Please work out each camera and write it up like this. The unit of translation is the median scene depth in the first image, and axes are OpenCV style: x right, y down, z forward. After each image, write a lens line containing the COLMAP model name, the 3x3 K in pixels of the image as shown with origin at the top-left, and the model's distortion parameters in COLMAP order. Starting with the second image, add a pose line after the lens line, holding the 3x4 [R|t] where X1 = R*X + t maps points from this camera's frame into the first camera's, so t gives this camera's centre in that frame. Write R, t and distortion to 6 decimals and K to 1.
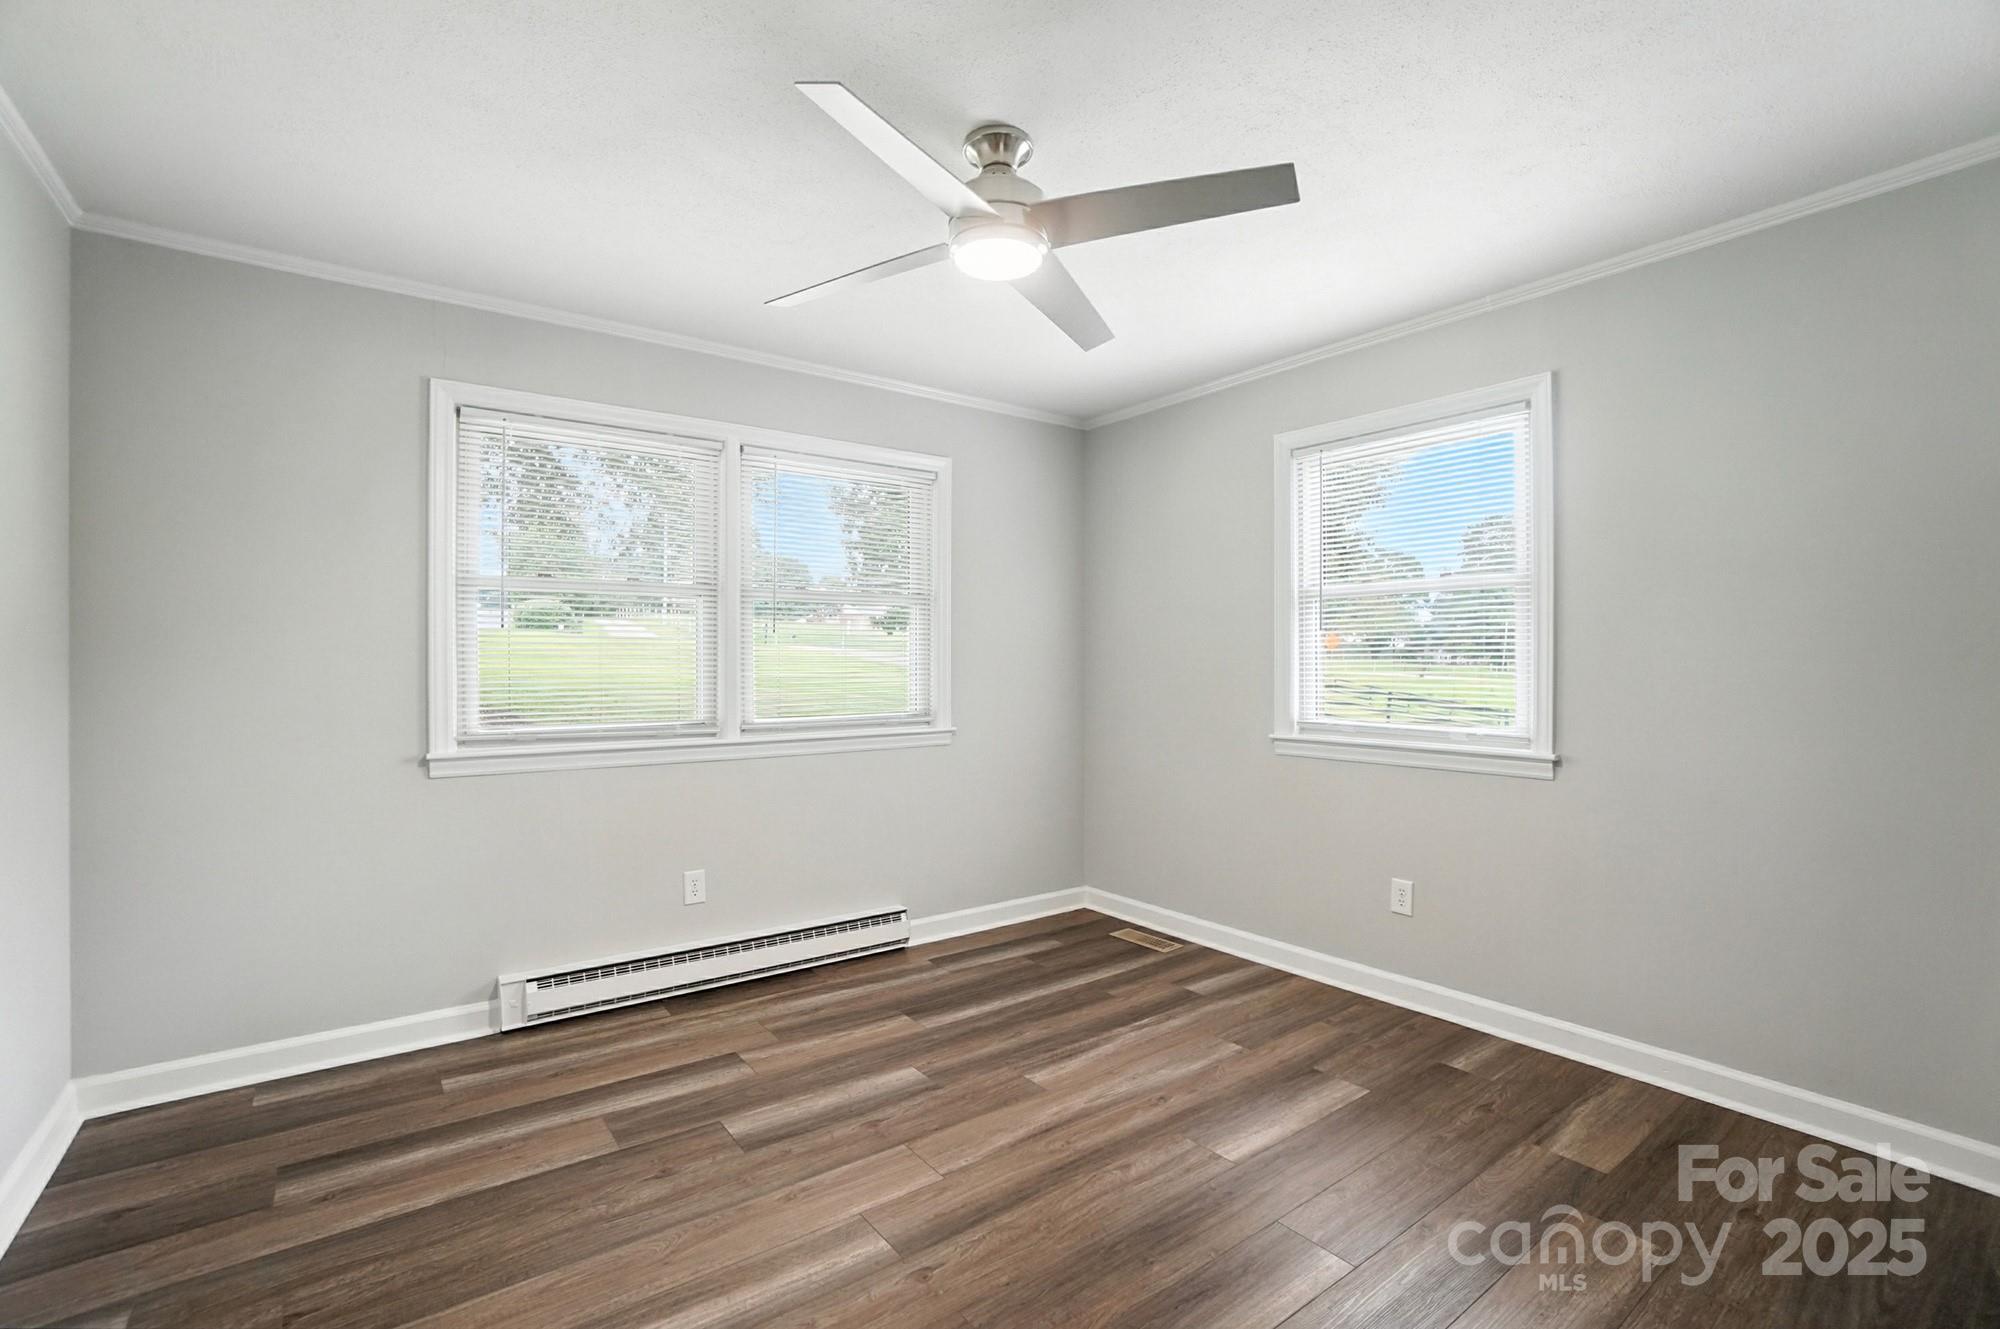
lens RADIAL K [[905.0, 0, 1000.0], [0, 905.0, 664.5], [0, 0, 1]] dist [-0.062766, 0.024258]
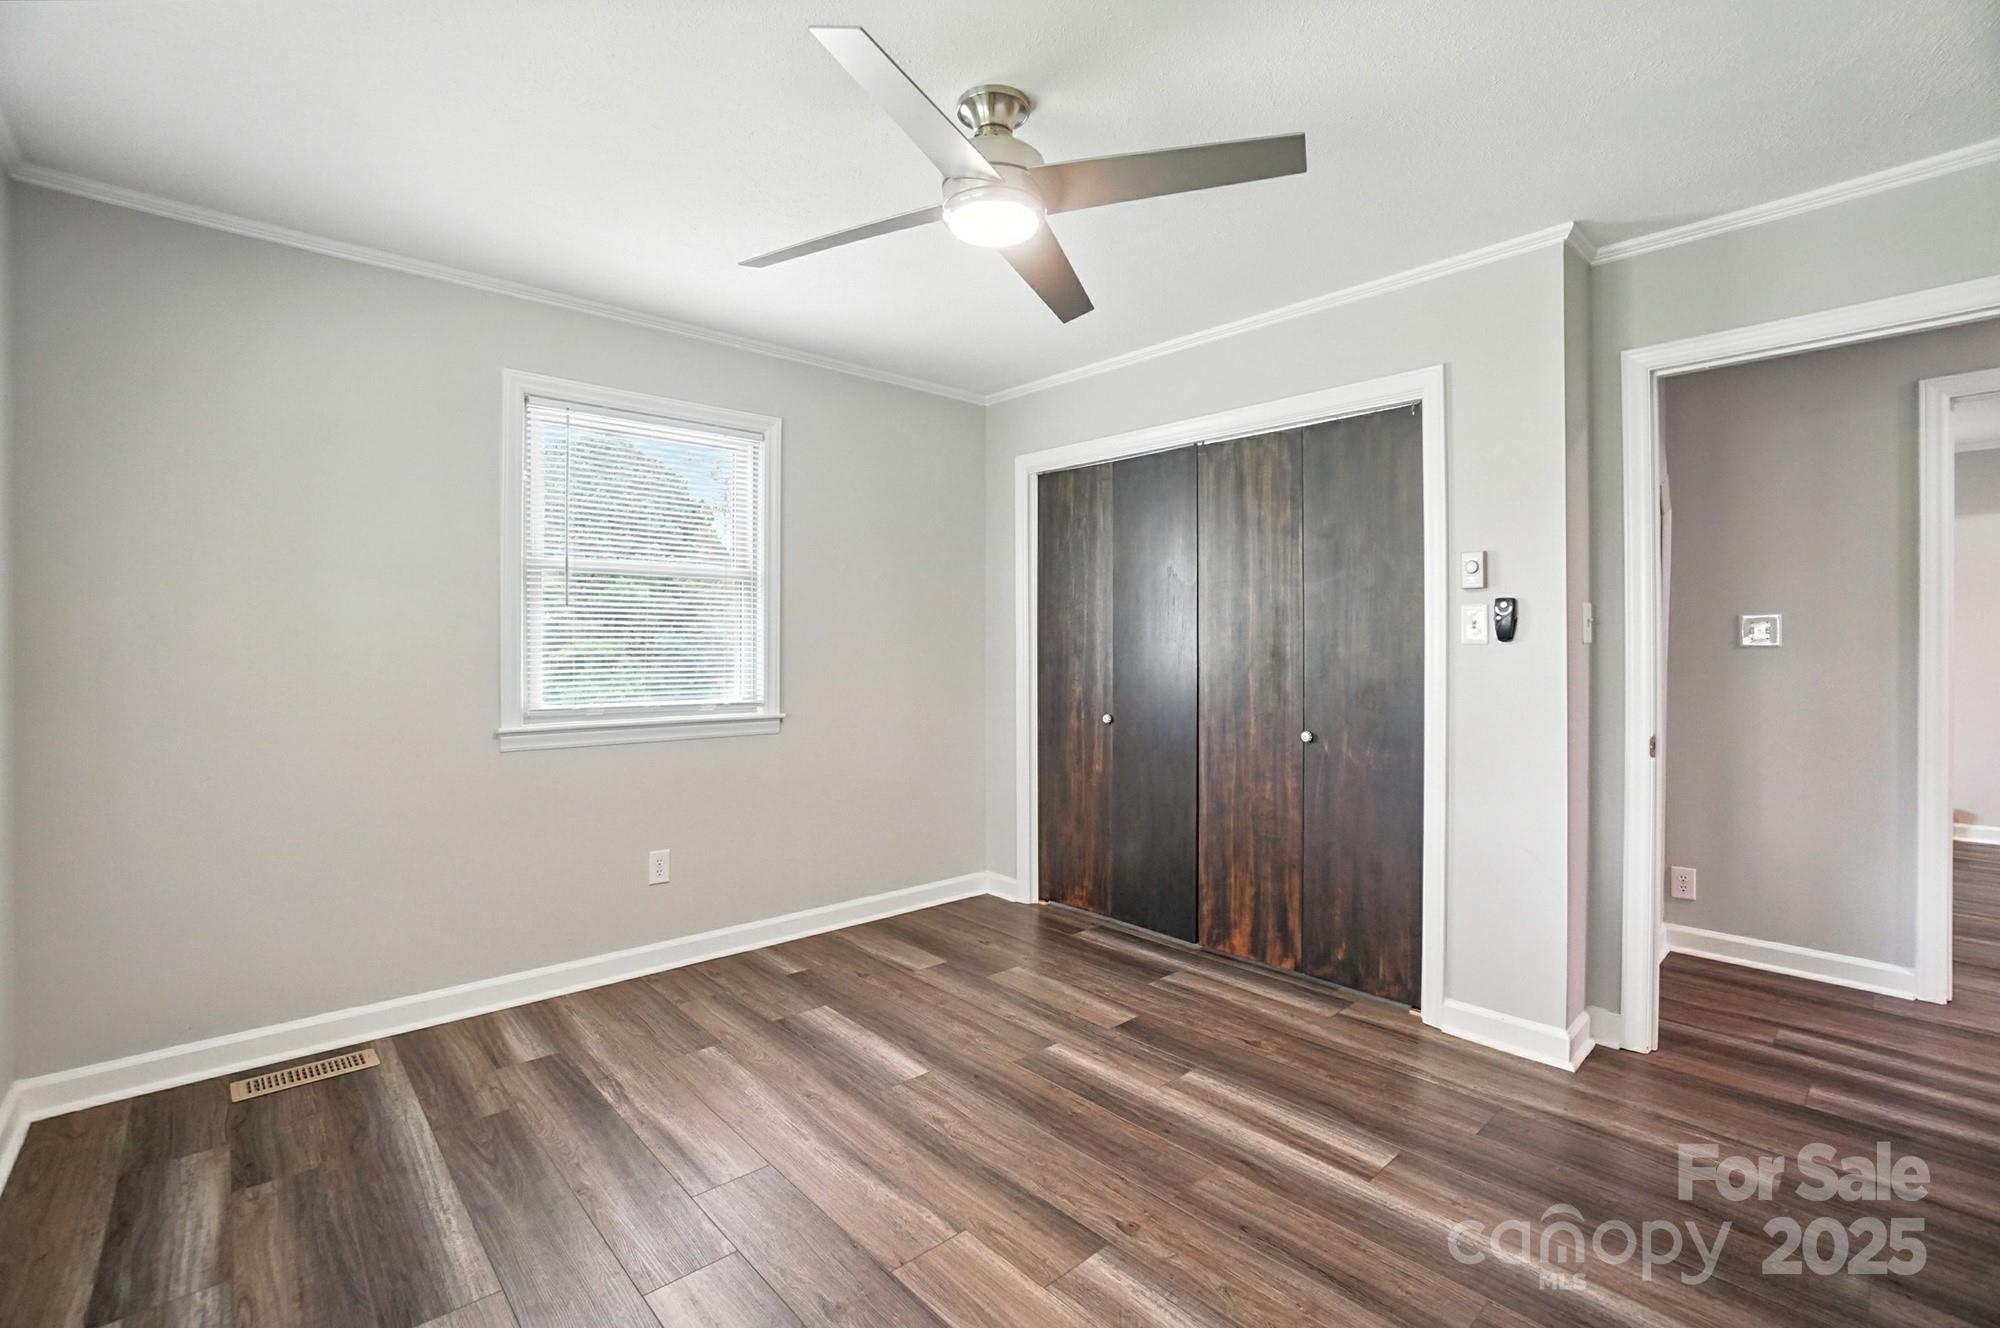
lens RADIAL K [[898.8, 0, 995.9], [0, 898.8, 646.5], [0, 0, 1]] dist [-0.063812, 0.024393]
pose [[-0.091870, -0.001971, 0.995769, -0.619410], [0.003977, 0.999989, 0.002346, 0.002324], [-0.995763, 0.004175, -0.091862, 0.703001]]
